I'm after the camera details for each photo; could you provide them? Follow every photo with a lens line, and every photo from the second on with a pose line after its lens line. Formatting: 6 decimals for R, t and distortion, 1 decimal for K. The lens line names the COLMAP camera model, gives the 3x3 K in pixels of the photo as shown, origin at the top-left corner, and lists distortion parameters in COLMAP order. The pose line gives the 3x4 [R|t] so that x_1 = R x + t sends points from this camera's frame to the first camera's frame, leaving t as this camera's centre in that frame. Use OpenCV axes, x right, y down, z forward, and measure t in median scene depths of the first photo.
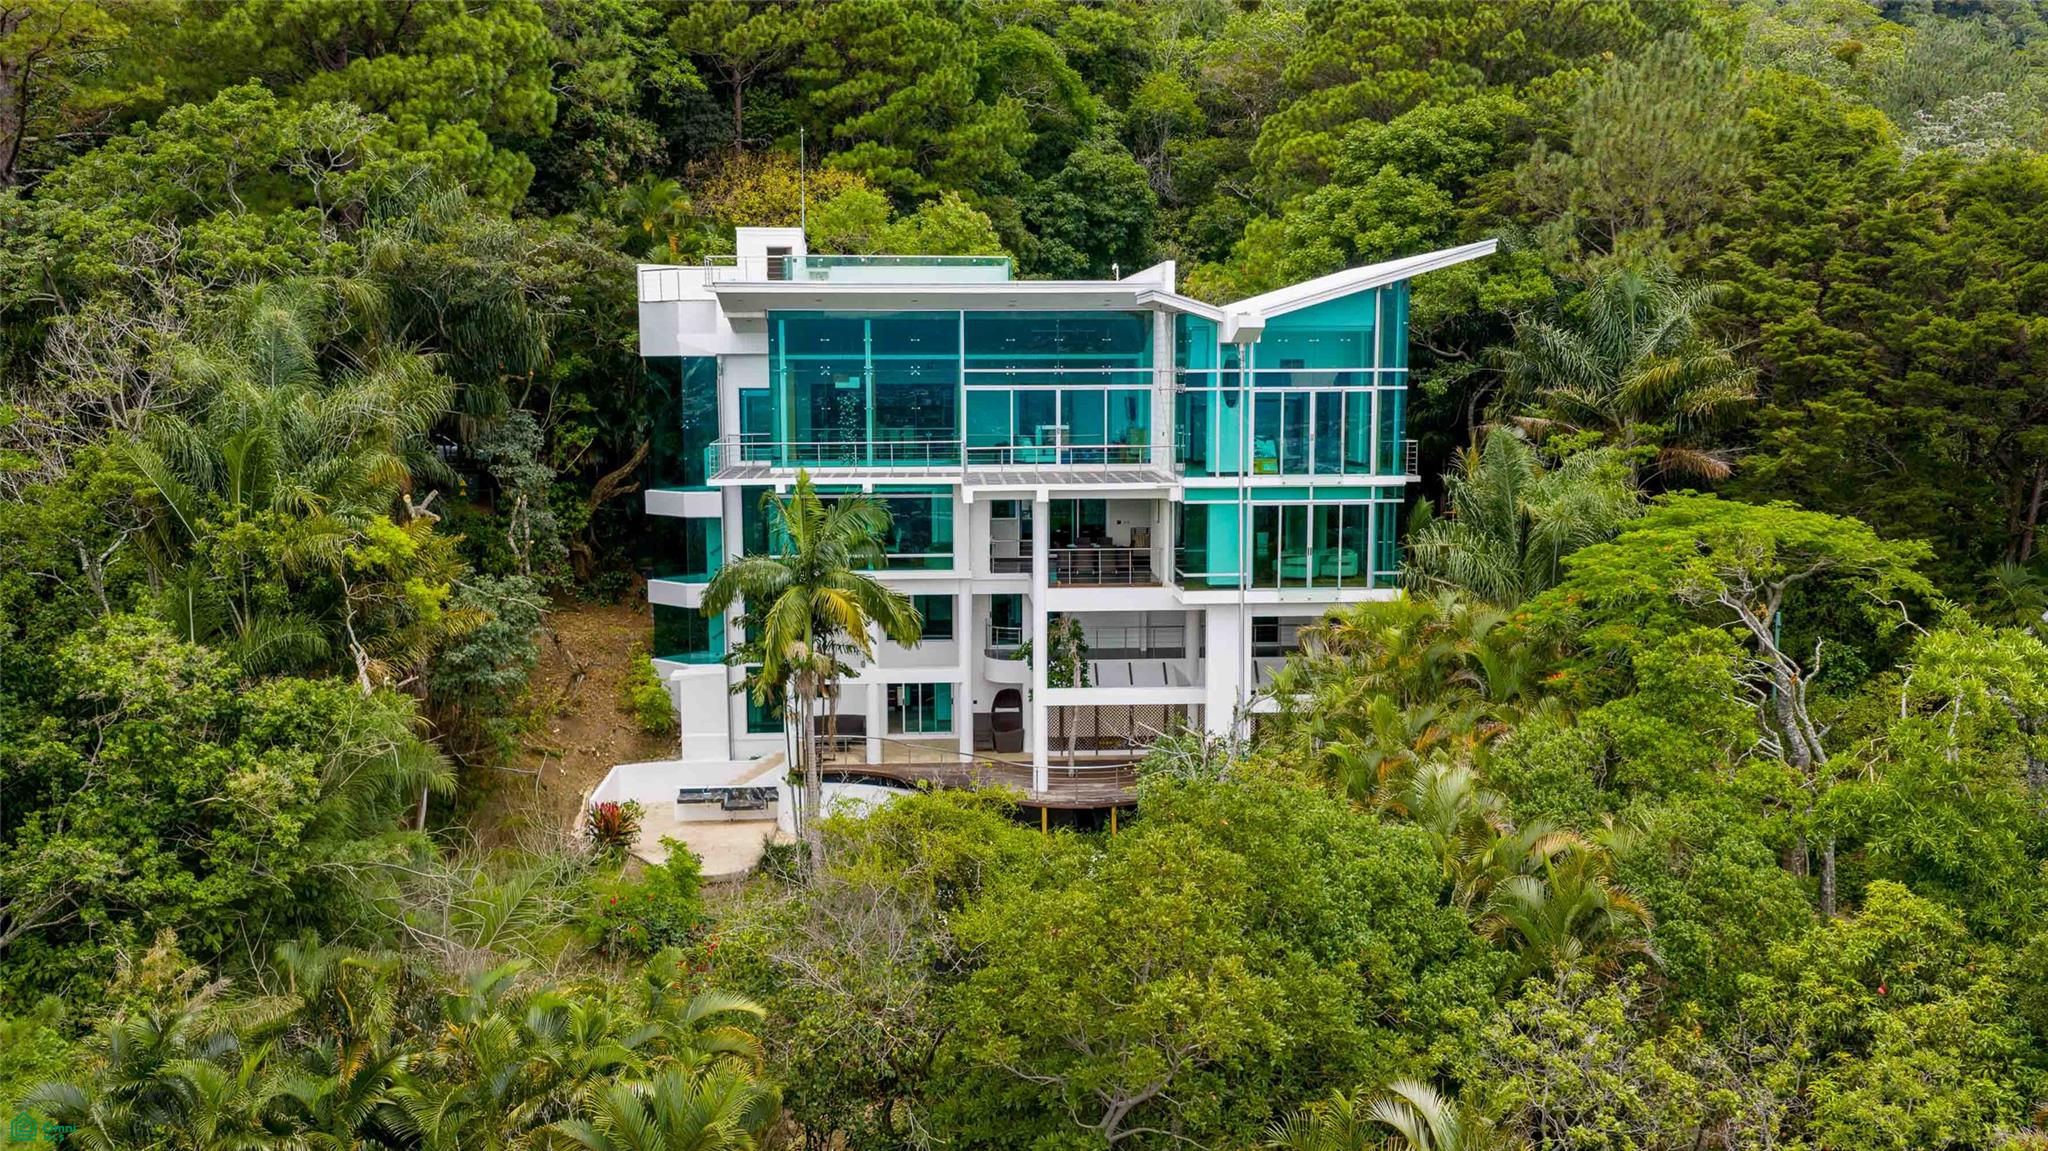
lens RADIAL K [[1720.3, 0, 1024.0], [0, 1720.3, 575.5], [0, 0, 1]] dist [0.026880, -0.064266]
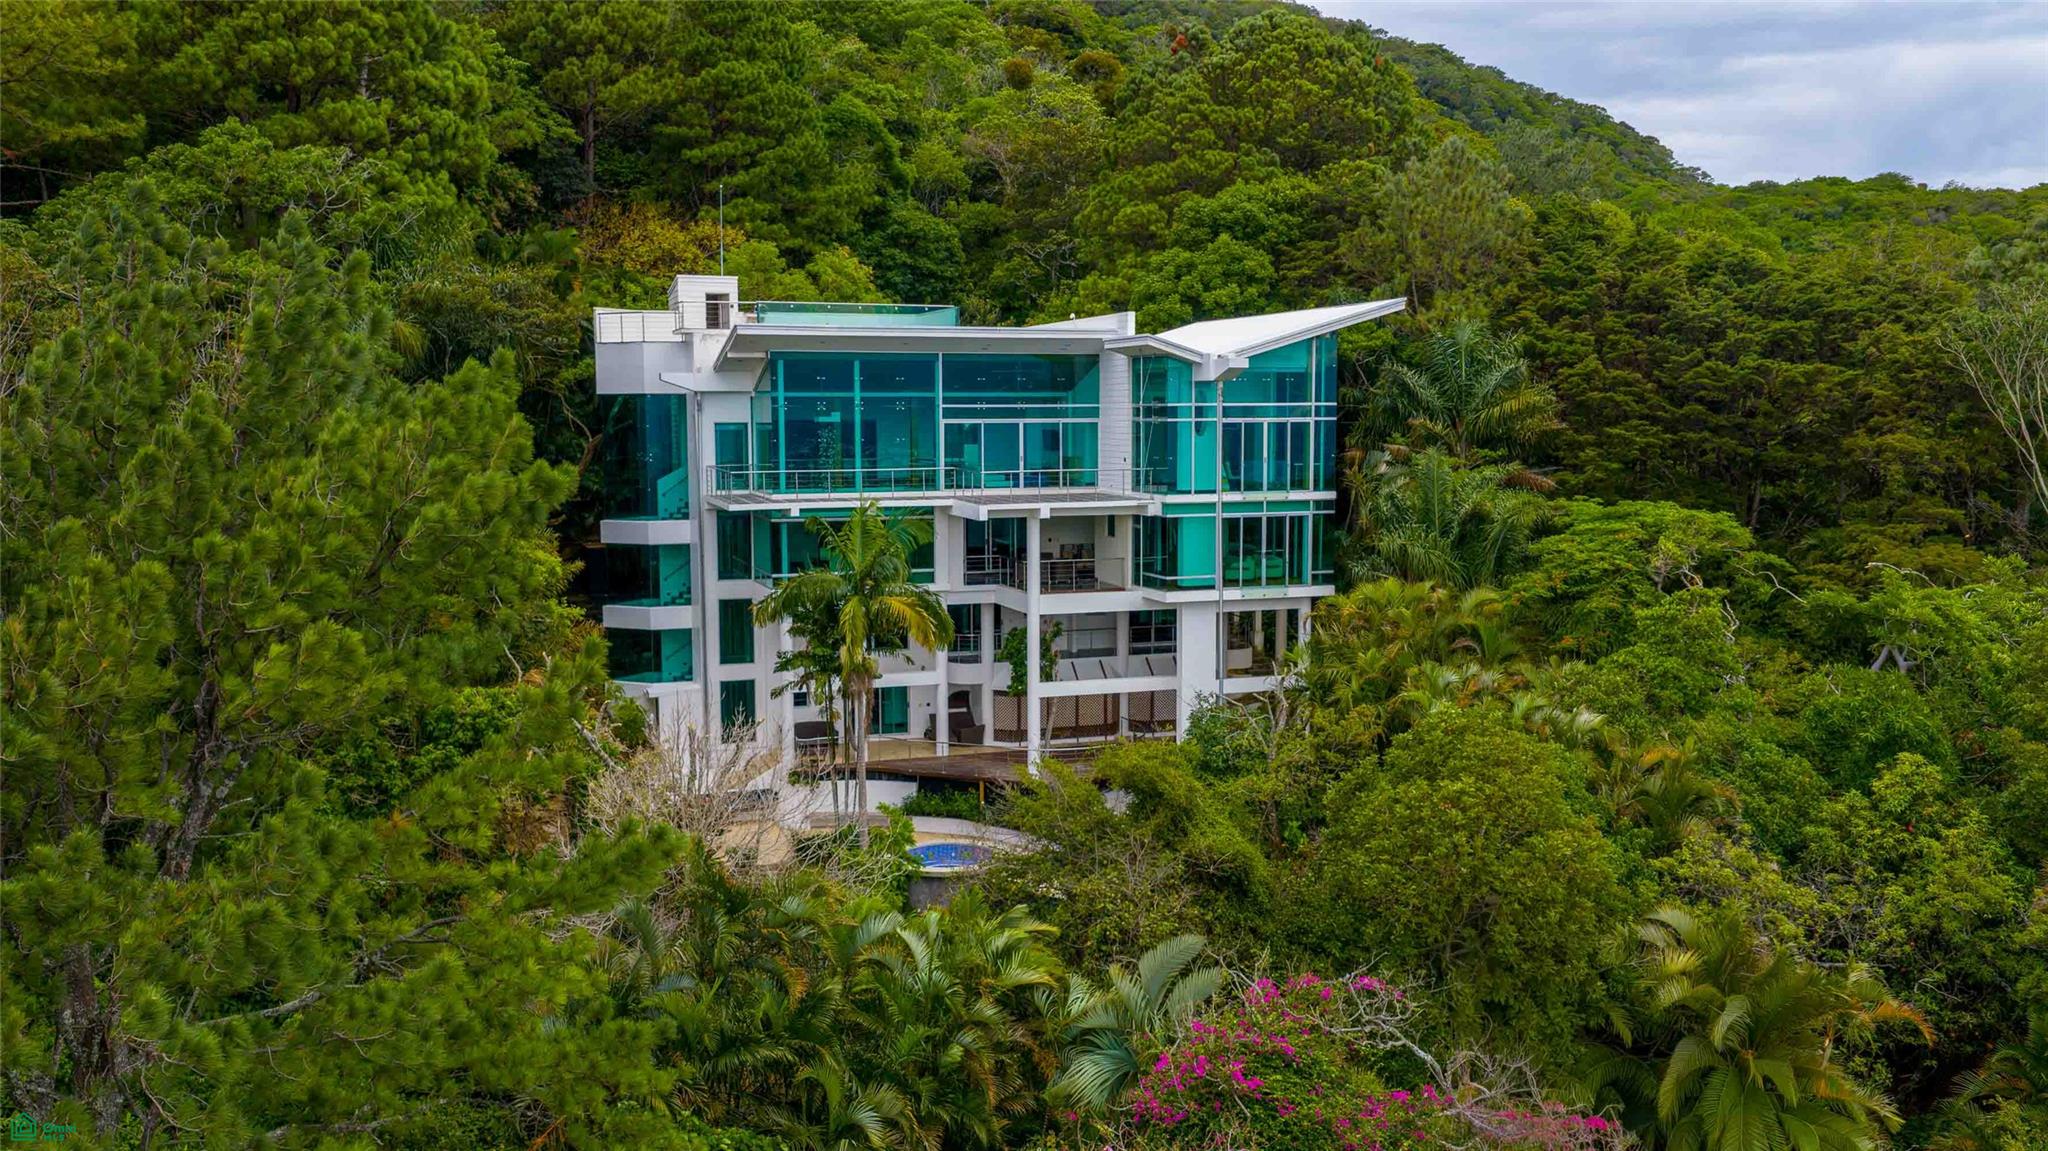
lens RADIAL K [[1692.3, 0, 1027.8], [0, 1692.3, 581.2], [0, 0, 1]] dist [0.024084, -0.054416]
pose [[0.961993, -0.027969, 0.271637, -0.284421], [0.034844, 0.999182, -0.020519, 0.020331], [-0.270841, 0.029204, 0.962181, -0.077815]]
